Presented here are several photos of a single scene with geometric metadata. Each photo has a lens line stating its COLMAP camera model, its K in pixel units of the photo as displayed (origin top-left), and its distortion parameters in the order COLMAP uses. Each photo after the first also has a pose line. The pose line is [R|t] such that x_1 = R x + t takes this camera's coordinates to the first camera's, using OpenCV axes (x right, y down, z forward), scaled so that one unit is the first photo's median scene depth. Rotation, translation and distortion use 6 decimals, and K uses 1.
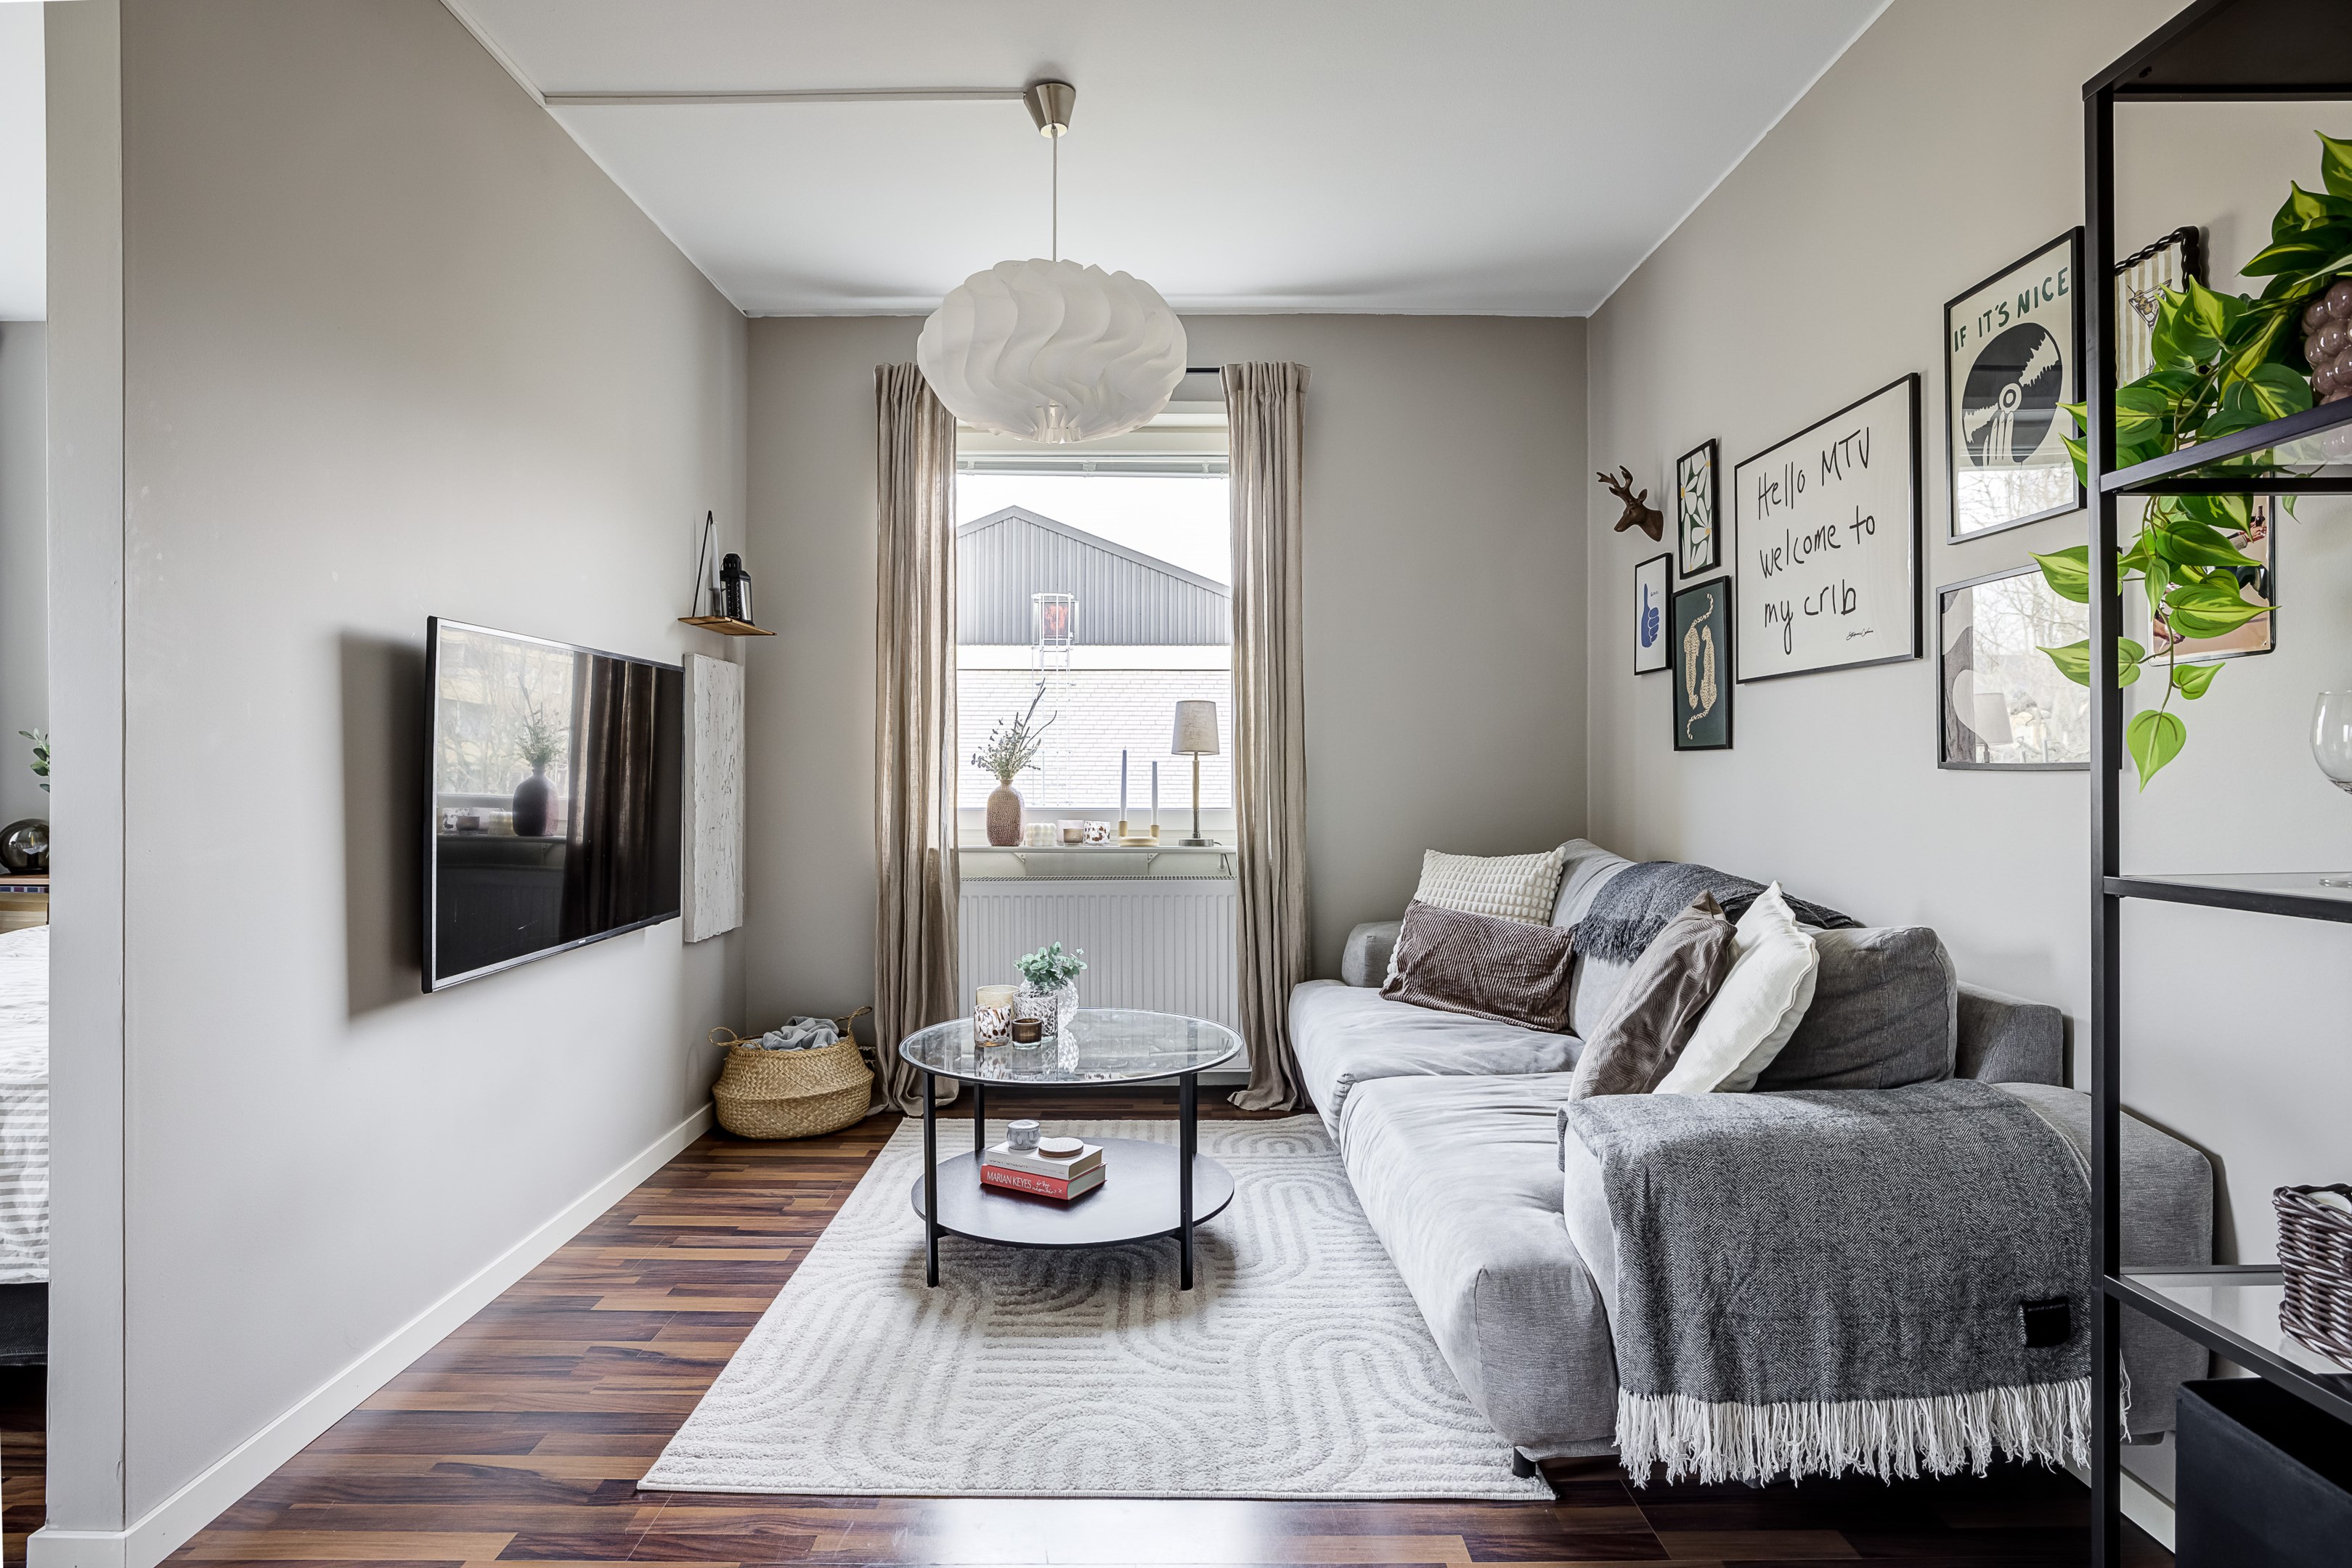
lens RADIAL K [[1286.1, 0, 1173.8], [0, 1286.1, 775.8], [0, 0, 1]] dist [-0.035186, 0.014444]
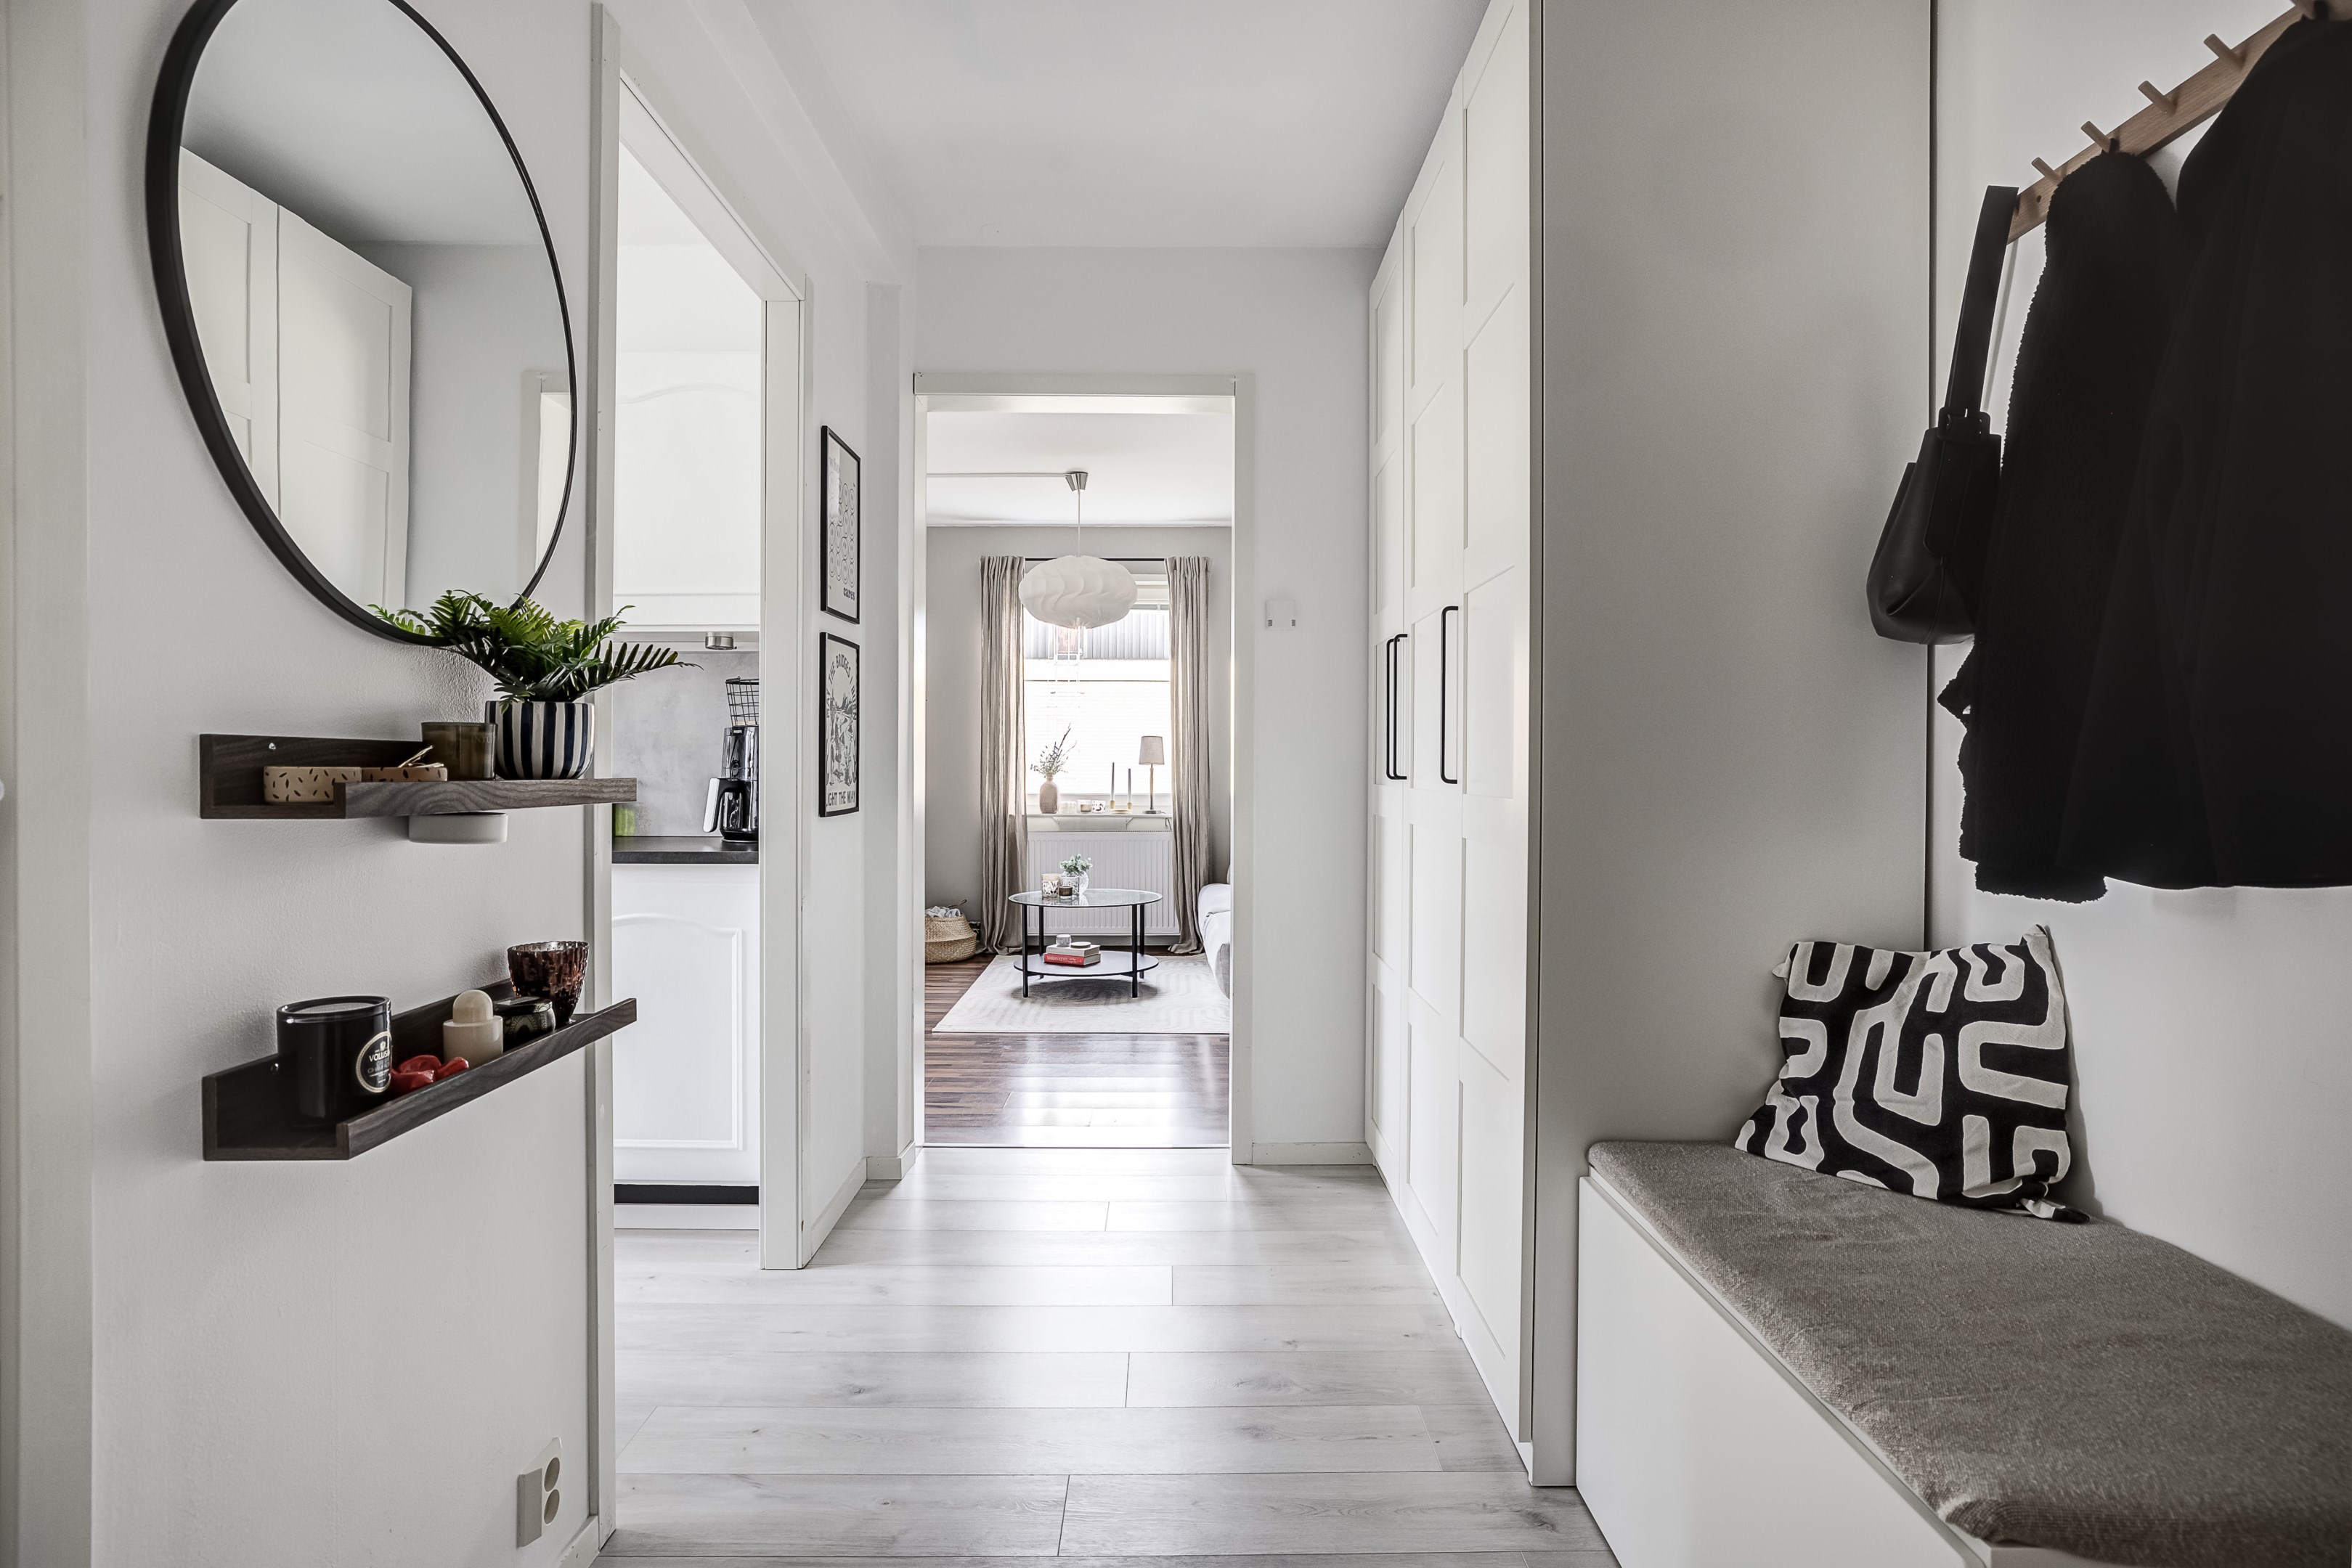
lens RADIAL K [[1296.6, 0, 1170.1], [0, 1296.6, 772.4], [0, 0, 1]] dist [0.001036, -0.000084]
pose [[0.999954, 0.003992, -0.008697, 0.062178], [-0.003963, 0.999987, 0.003329, -0.012301], [0.008710, -0.003294, 0.999957, -0.903452]]
